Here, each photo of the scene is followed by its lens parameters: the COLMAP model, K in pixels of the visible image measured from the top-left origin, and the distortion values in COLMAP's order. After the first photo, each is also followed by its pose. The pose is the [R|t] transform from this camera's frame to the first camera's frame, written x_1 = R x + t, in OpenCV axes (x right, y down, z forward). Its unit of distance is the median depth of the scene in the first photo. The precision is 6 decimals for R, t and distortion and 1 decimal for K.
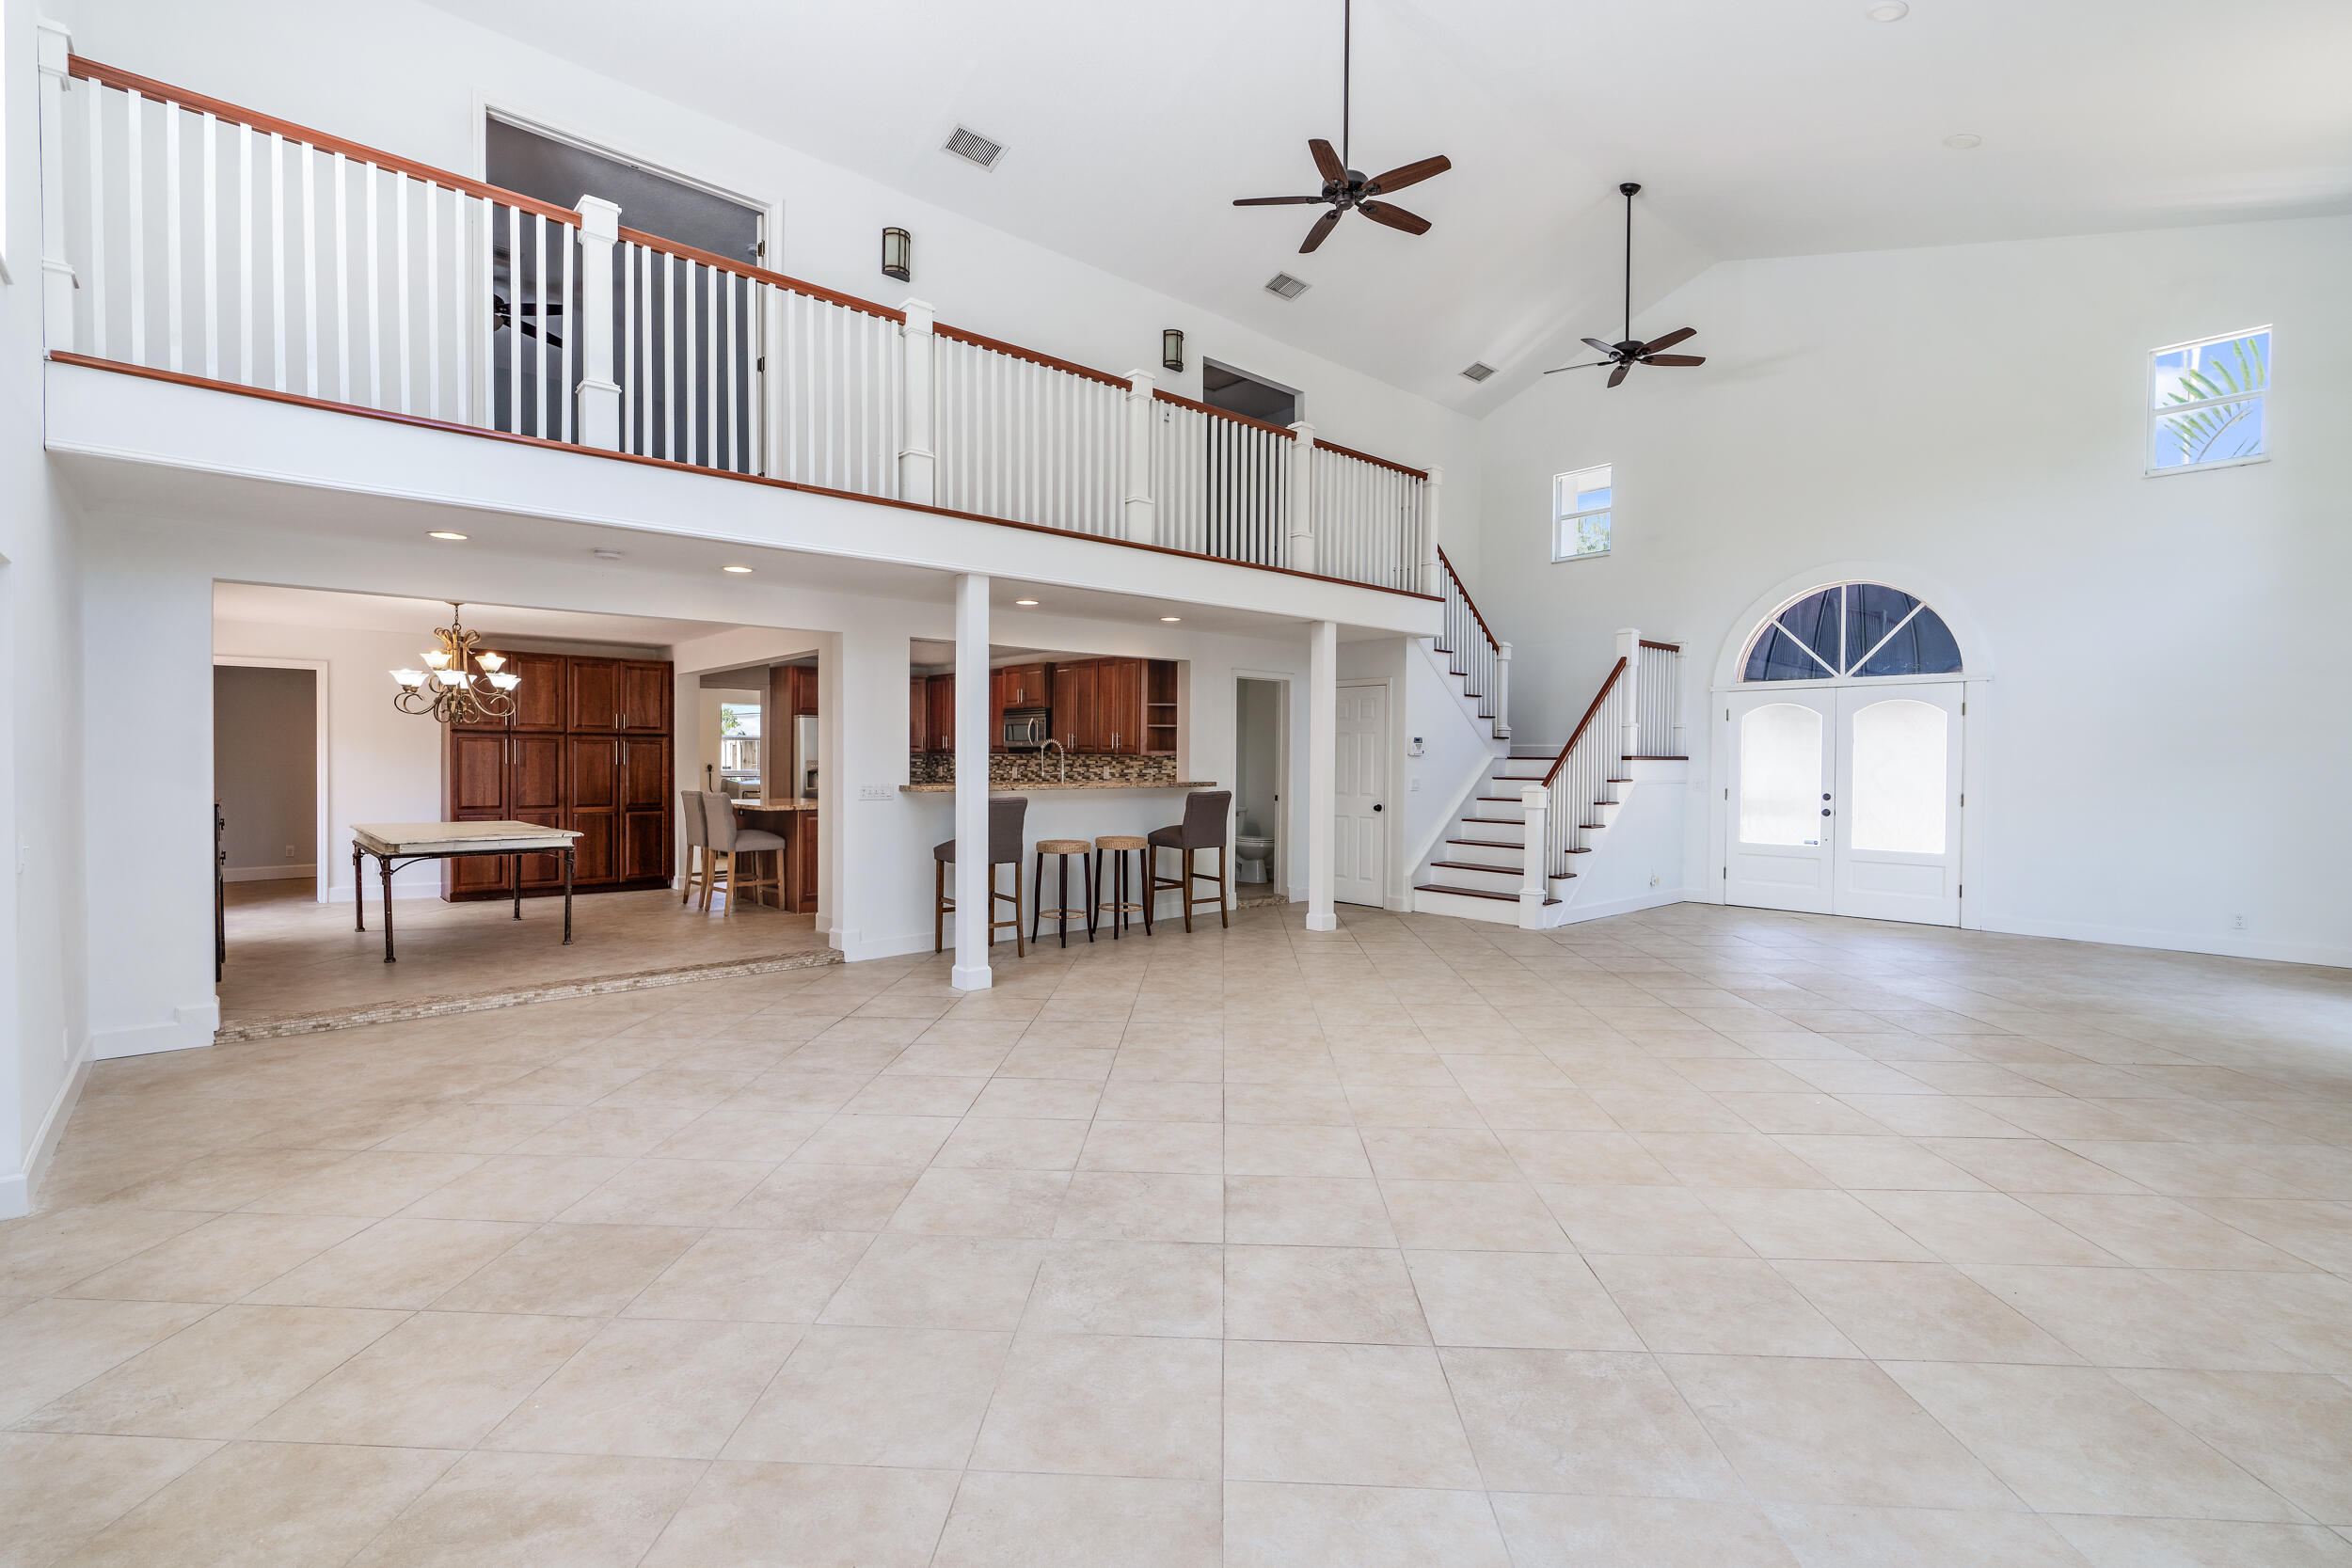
lens RADIAL K [[1067.7, 0, 1176.0], [0, 1067.7, 784.0], [0, 0, 1]] dist [-0.011541, 0.003444]
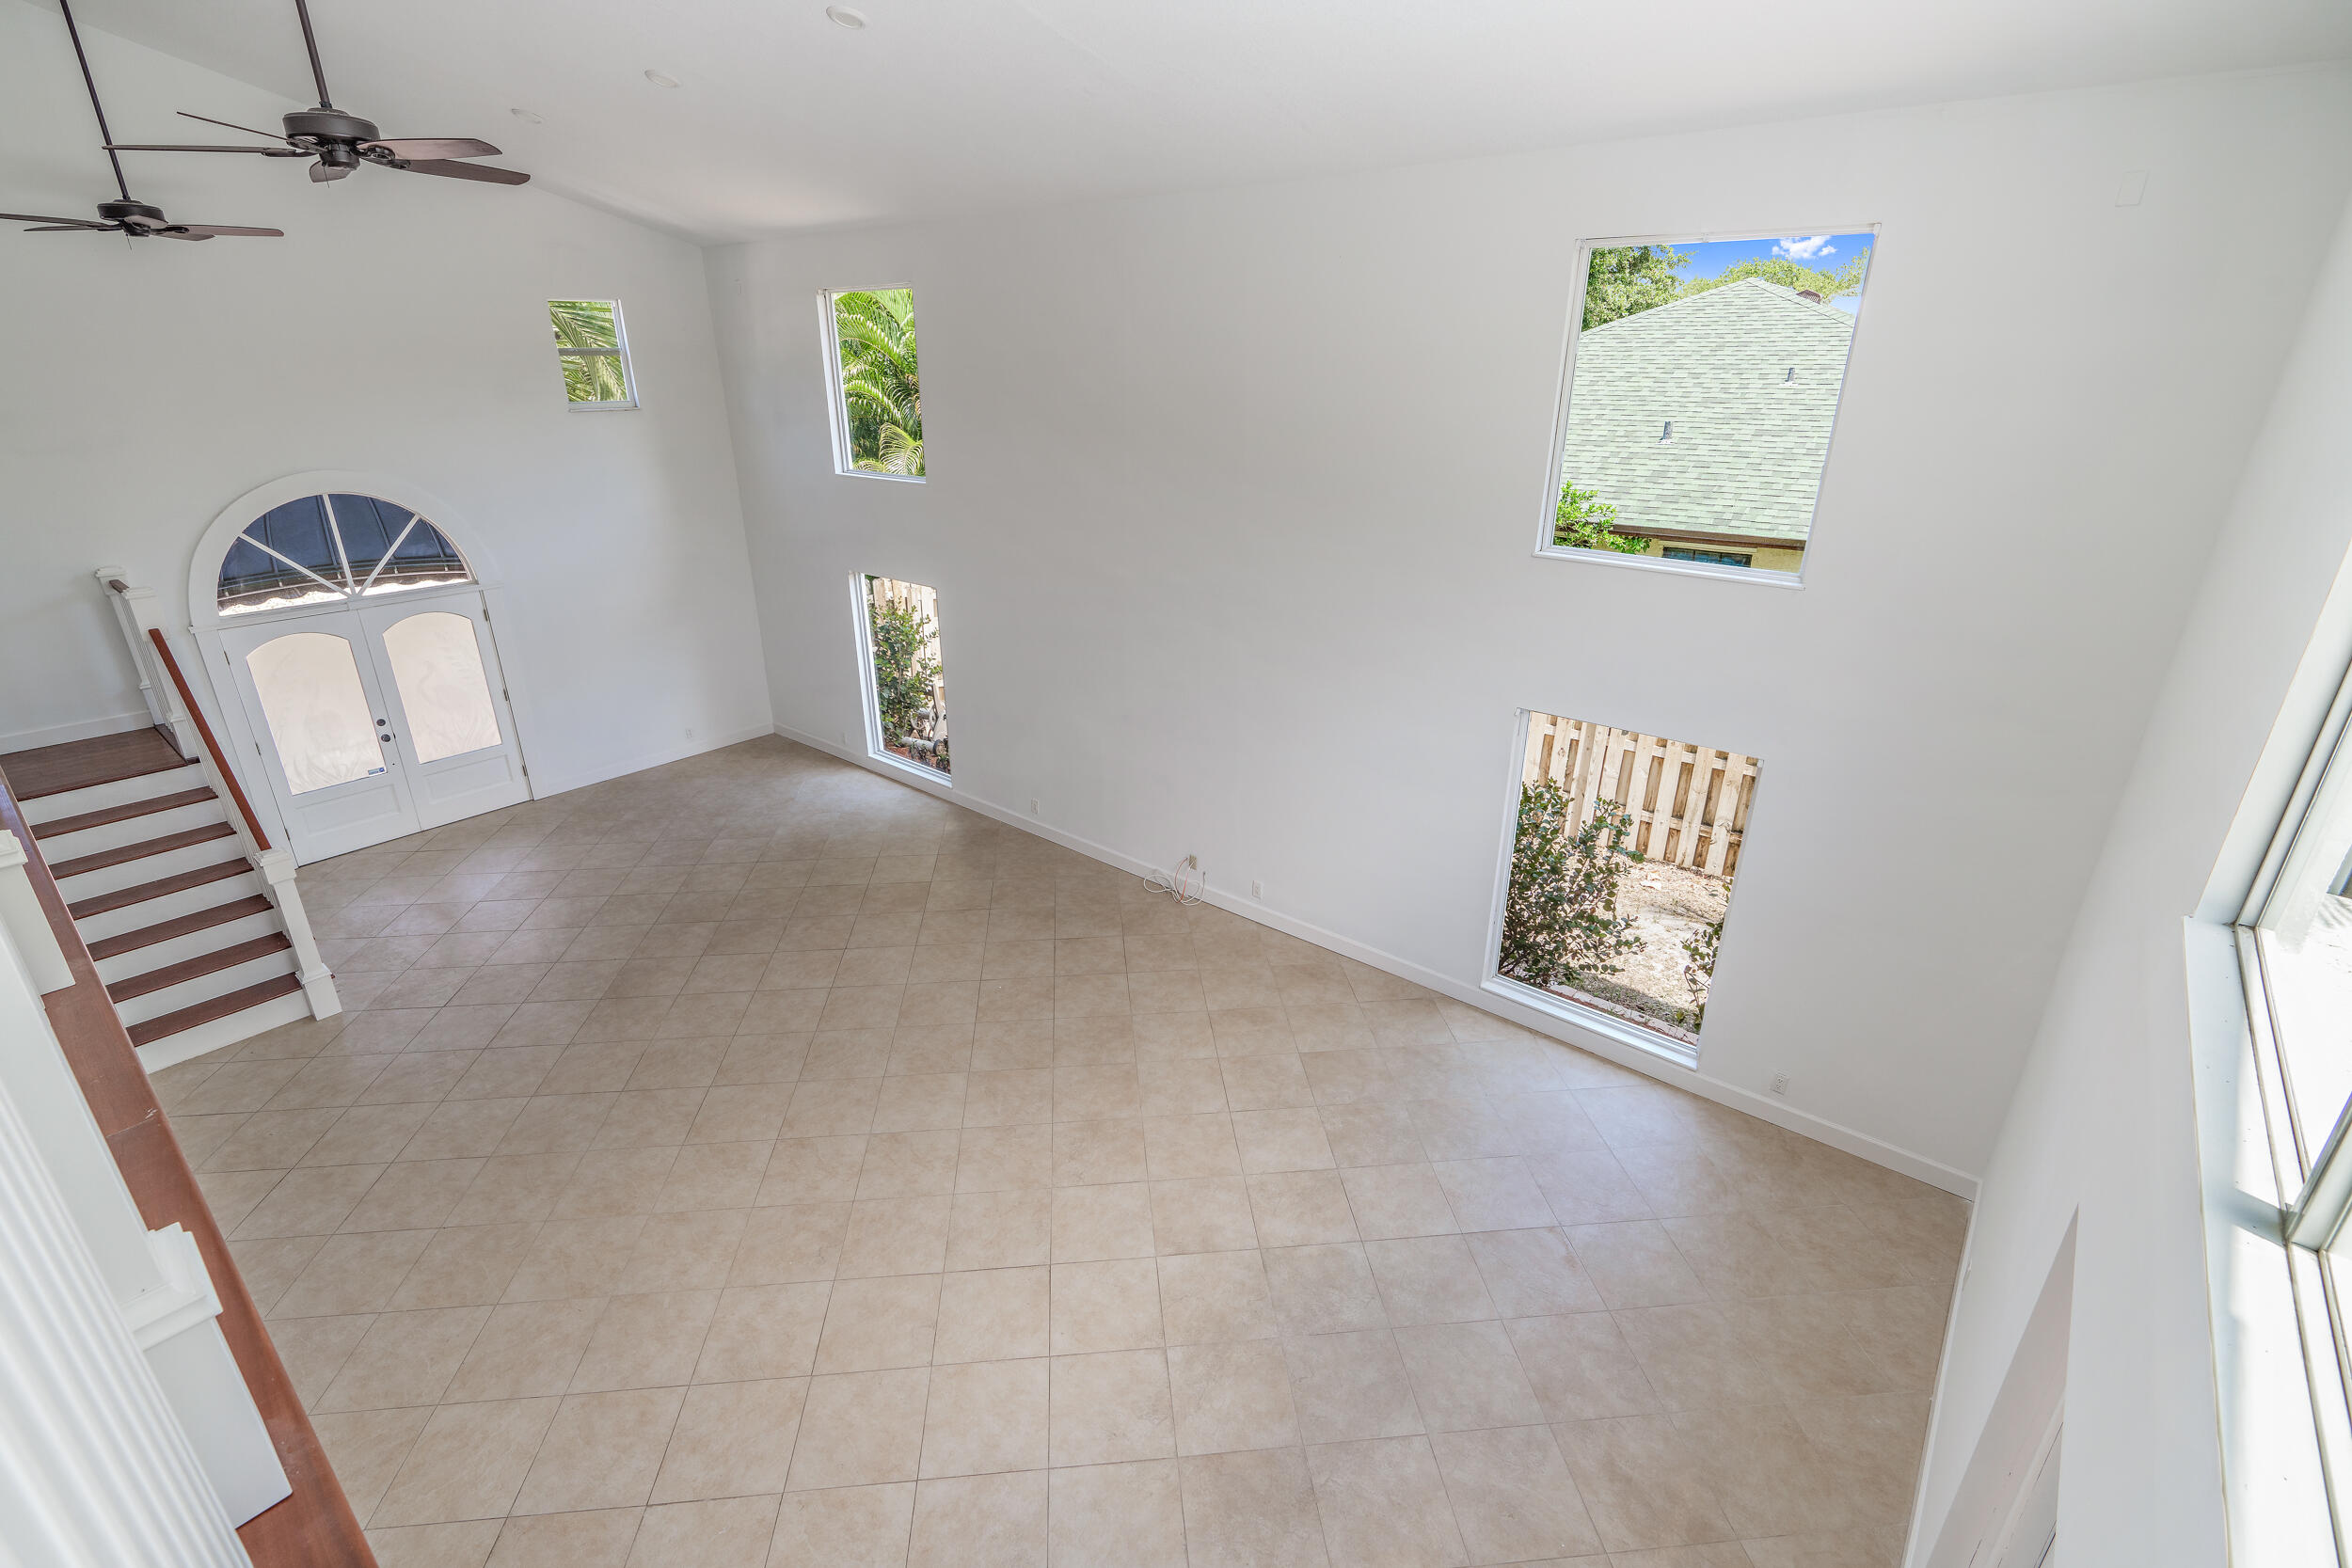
lens RADIAL K [[1067.7, 0, 1176.0], [0, 1067.7, 784.0], [0, 0, 1]] dist [-0.011541, 0.003444]
pose [[-0.149765, -0.375197, 0.914766, -0.758803], [0.017989, 0.924014, 0.381935, -0.562899], [-0.988558, 0.073656, -0.131636, 0.826081]]
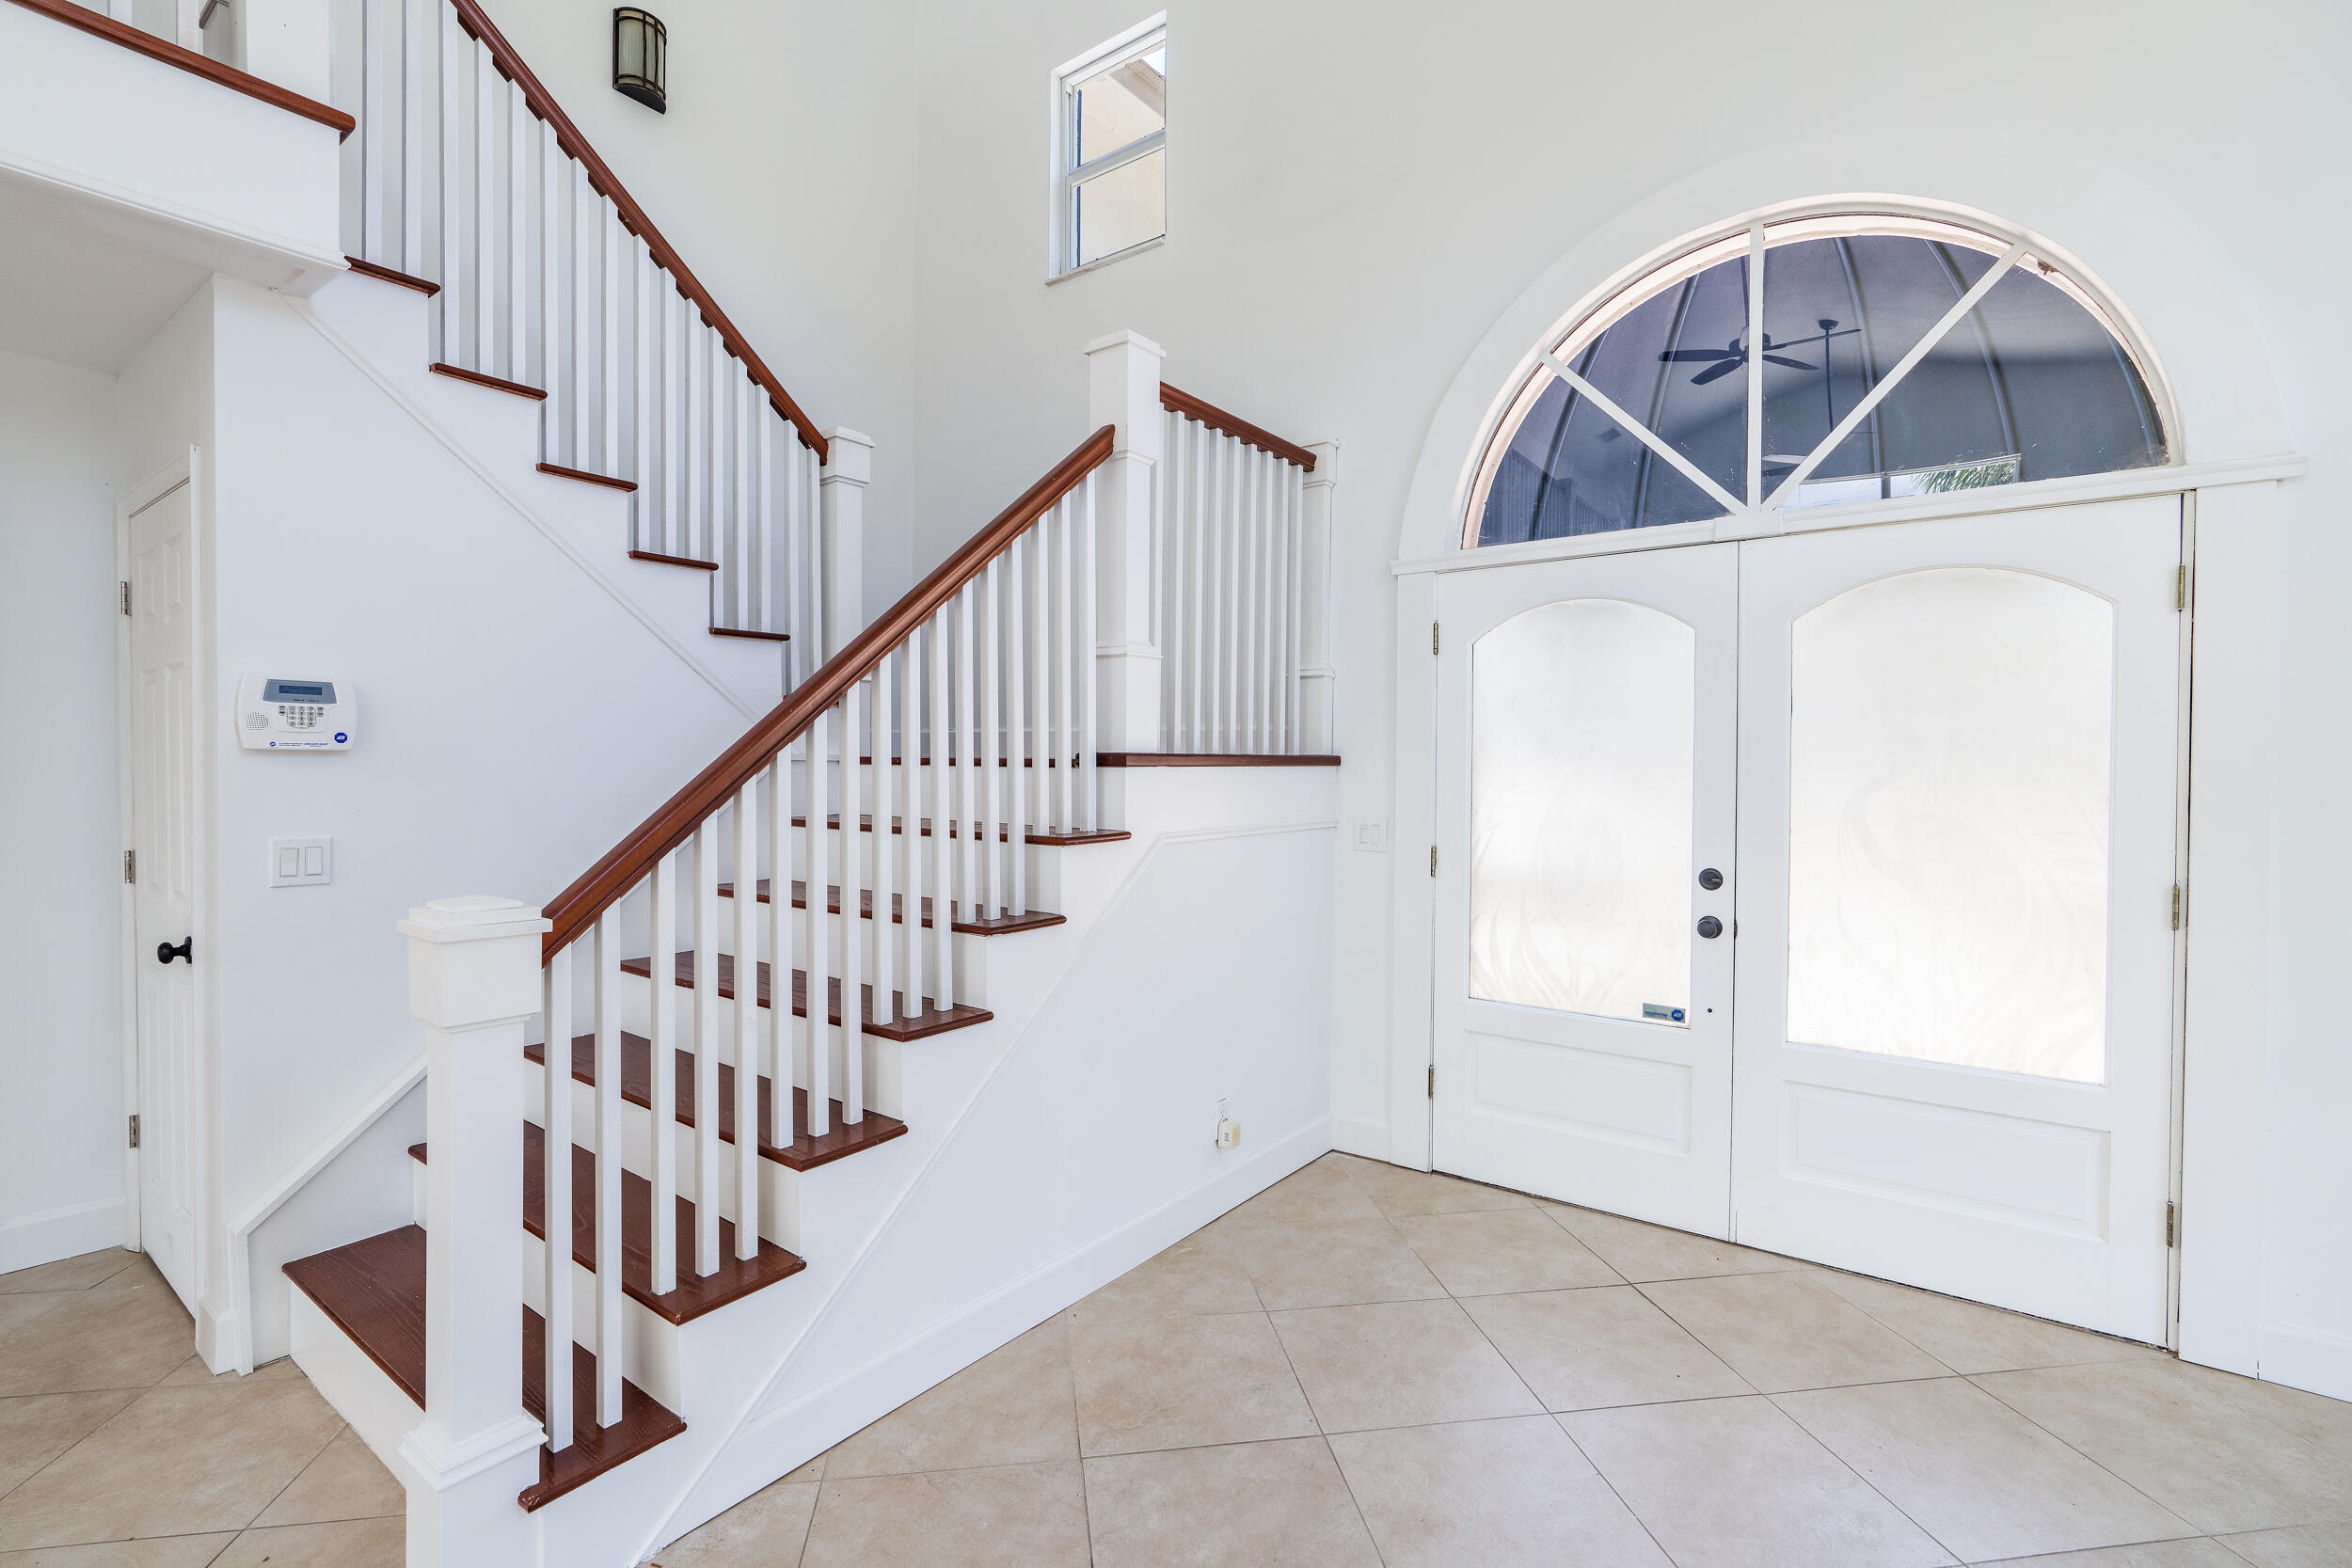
lens RADIAL K [[1067.7, 0, 1176.0], [0, 1067.7, 784.0], [0, 0, 1]] dist [-0.011541, 0.003444]
pose [[0.979591, -0.003066, 0.200976, 0.752682], [0.003588, 0.999991, -0.002232, -0.034003], [-0.200967, 0.002907, 0.979594, 1.394695]]
